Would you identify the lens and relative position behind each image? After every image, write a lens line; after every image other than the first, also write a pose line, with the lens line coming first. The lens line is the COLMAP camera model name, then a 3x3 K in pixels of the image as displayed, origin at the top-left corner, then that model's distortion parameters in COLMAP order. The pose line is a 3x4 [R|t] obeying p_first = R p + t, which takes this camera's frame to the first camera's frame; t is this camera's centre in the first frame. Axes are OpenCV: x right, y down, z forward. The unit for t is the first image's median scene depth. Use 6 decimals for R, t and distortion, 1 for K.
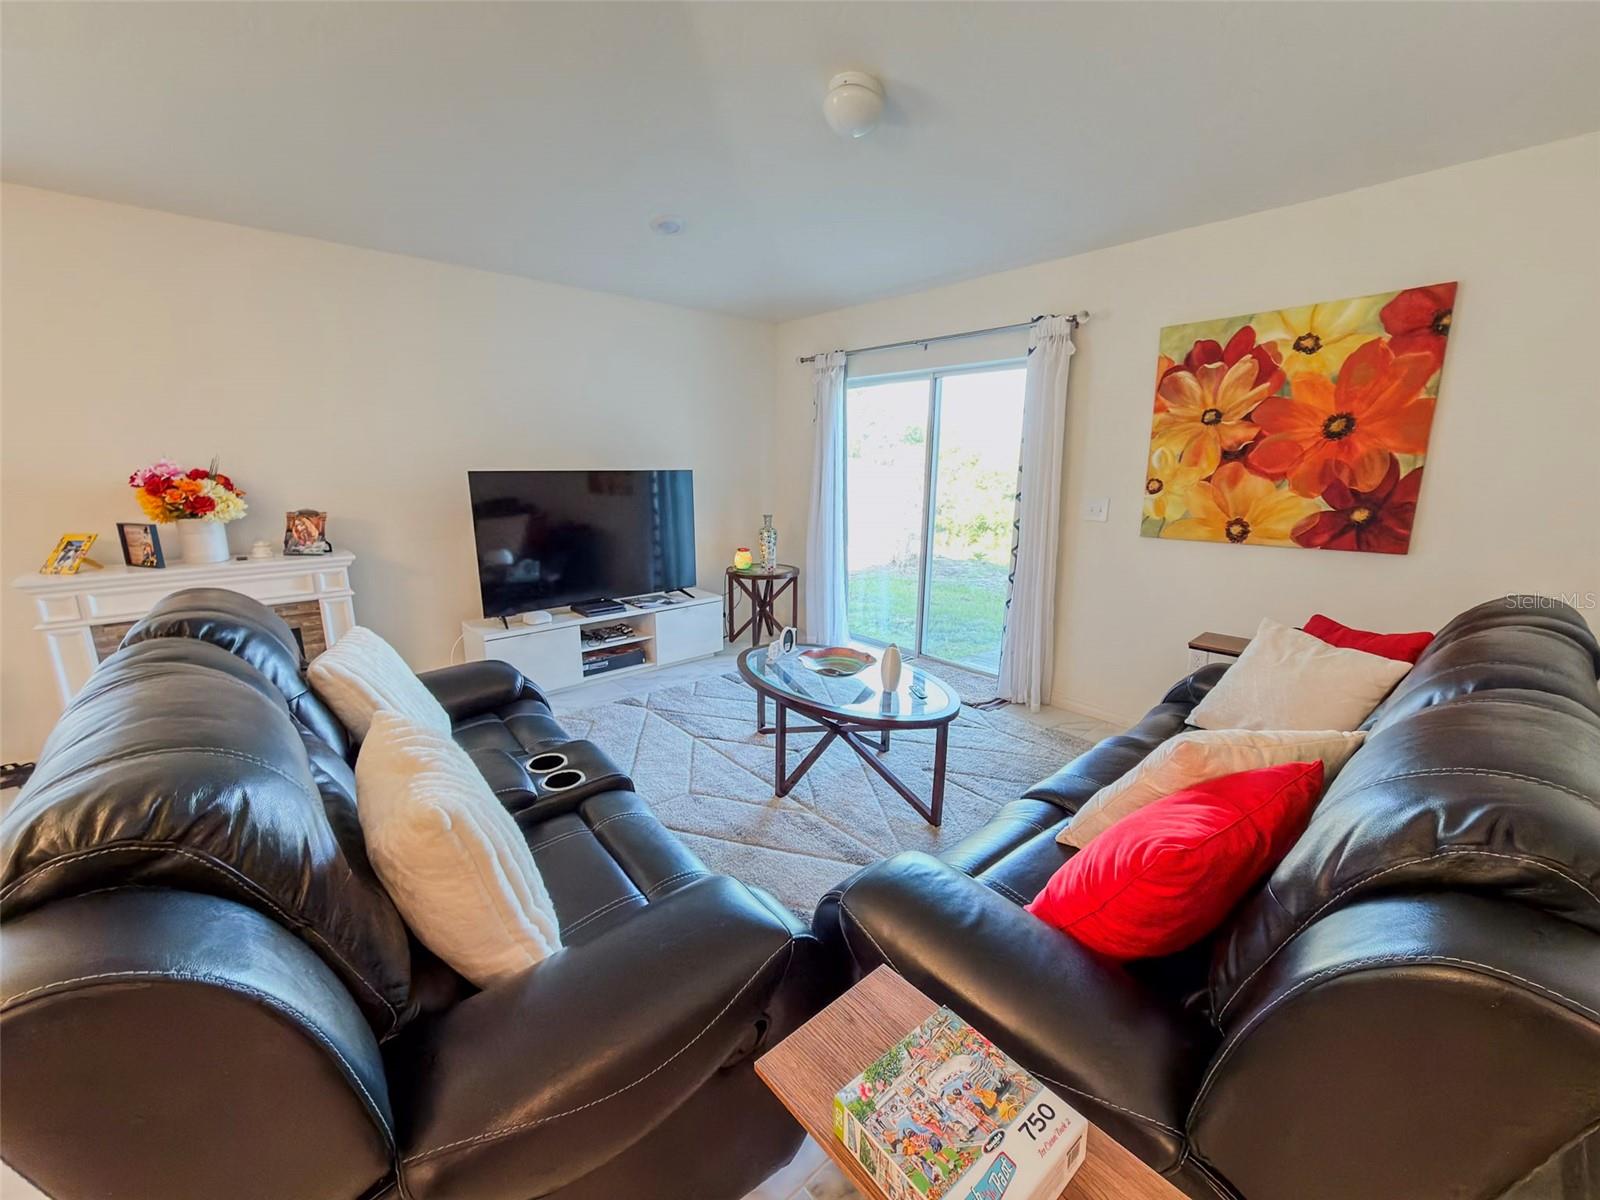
lens RADIAL K [[634.5, 0, 798.4], [0, 634.5, 603.0], [0, 0, 1]] dist [-0.002370, -0.000068]
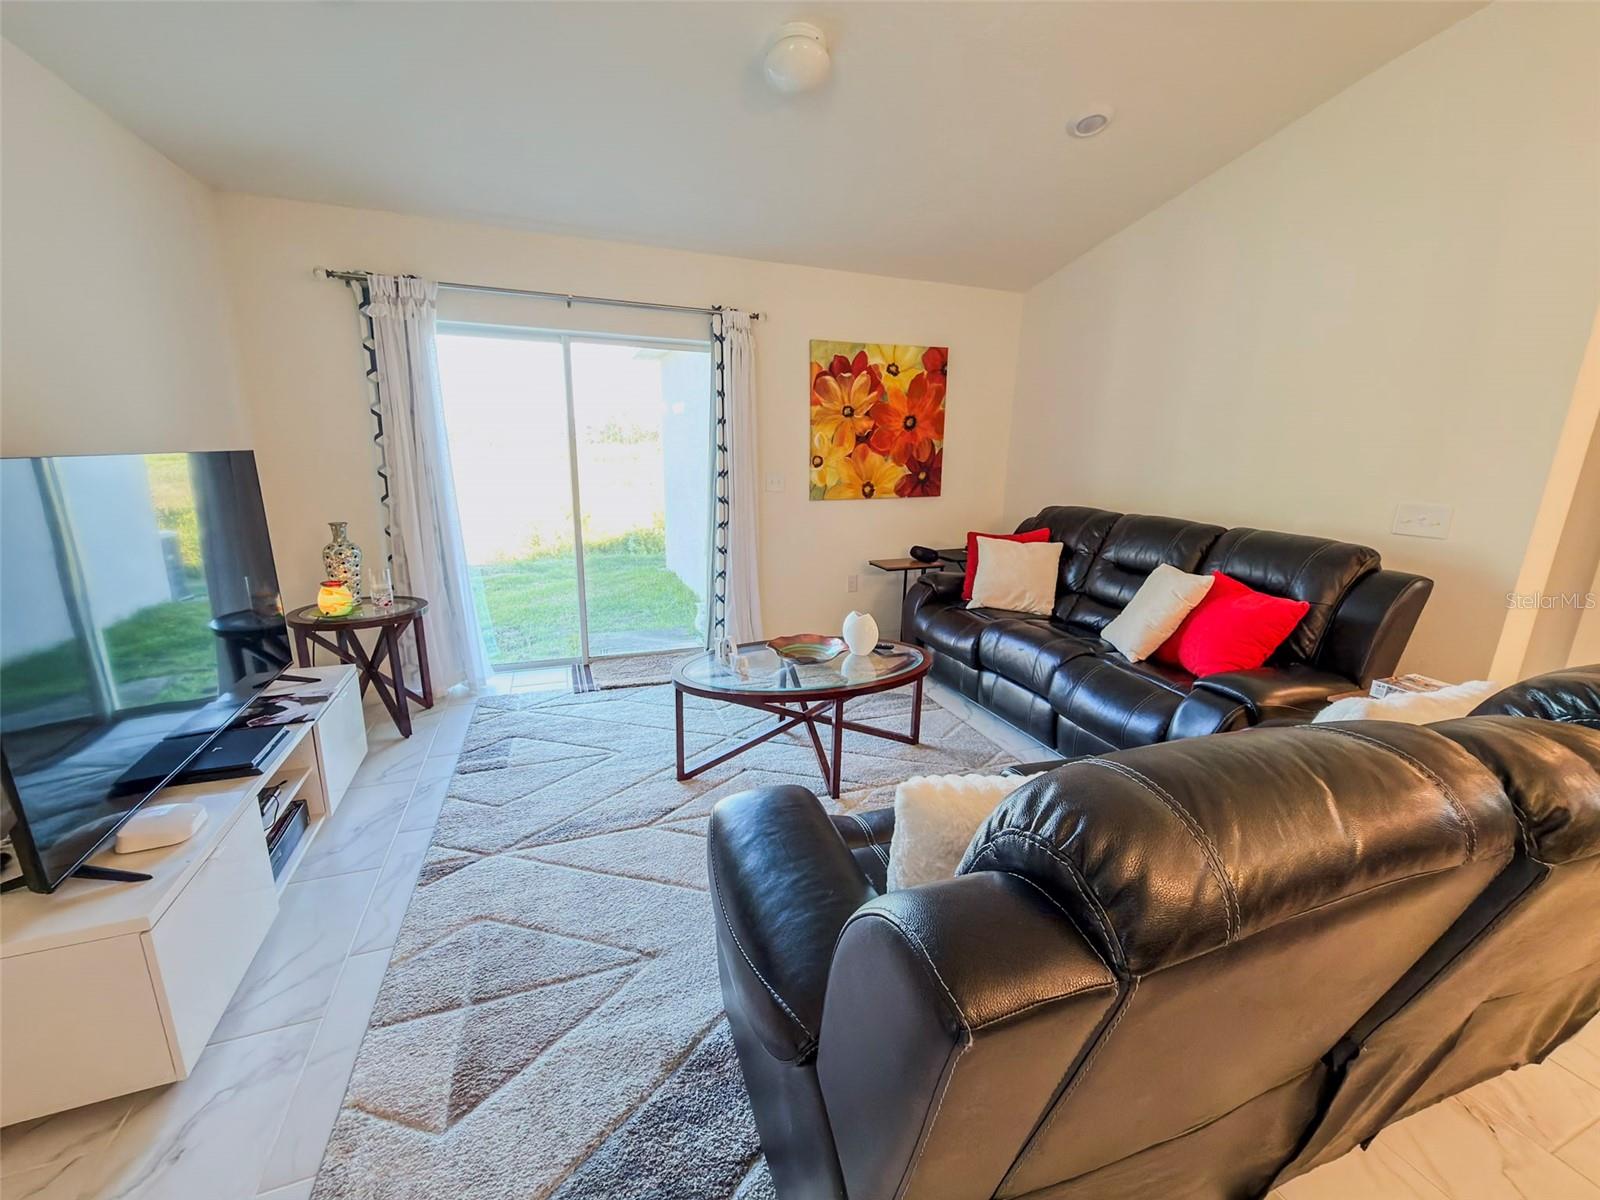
lens RADIAL K [[634.5, 0, 804.7], [0, 634.5, 602.4], [0, 0, 1]] dist [-0.002370, -0.000068]
pose [[0.354599, -0.222314, 0.908205, -0.864533], [0.188782, 0.968342, 0.163327, -0.145728], [-0.915762, 0.113537, 0.385342, 0.661190]]
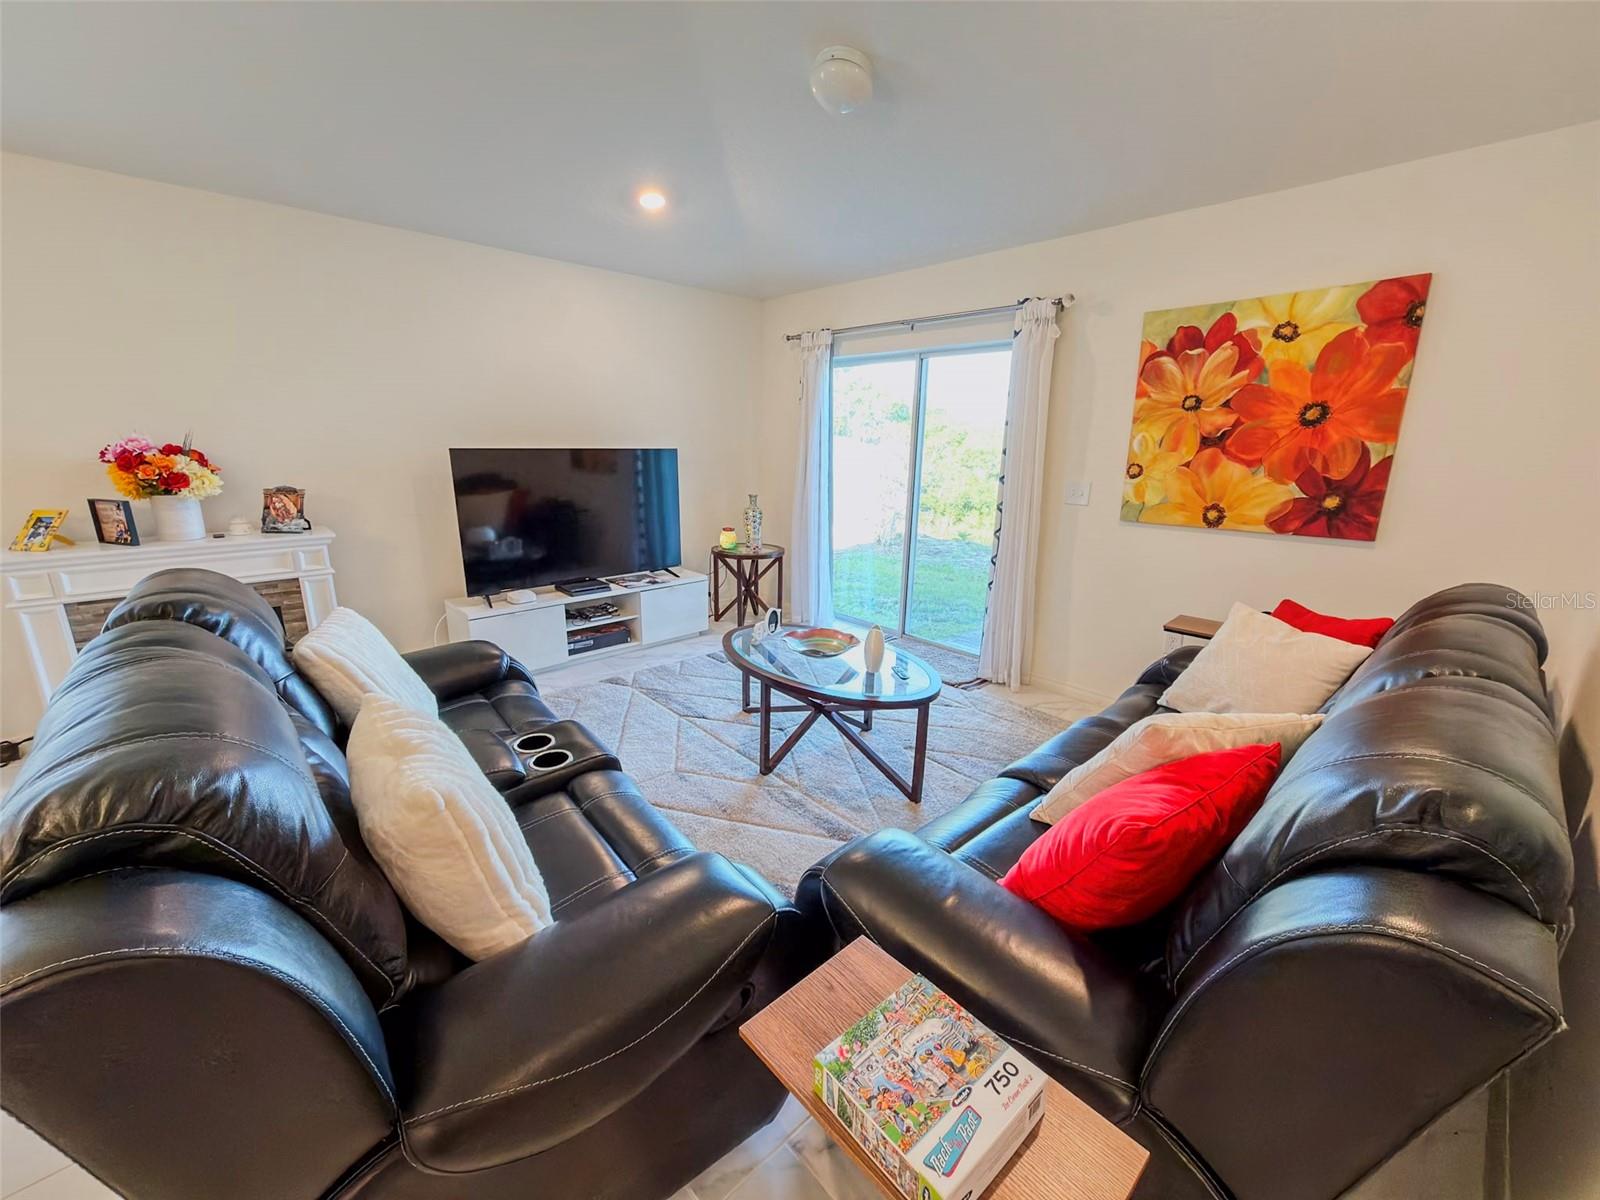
lens RADIAL K [[634.5, 0, 798.0], [0, 634.5, 602.7], [0, 0, 1]] dist [-0.002370, -0.000068]
pose [[0.999719, 0.004932, 0.023174, 0.000271], [-0.005729, 0.999390, 0.034457, -0.006452], [-0.022990, -0.034580, 0.999137, -0.010787]]
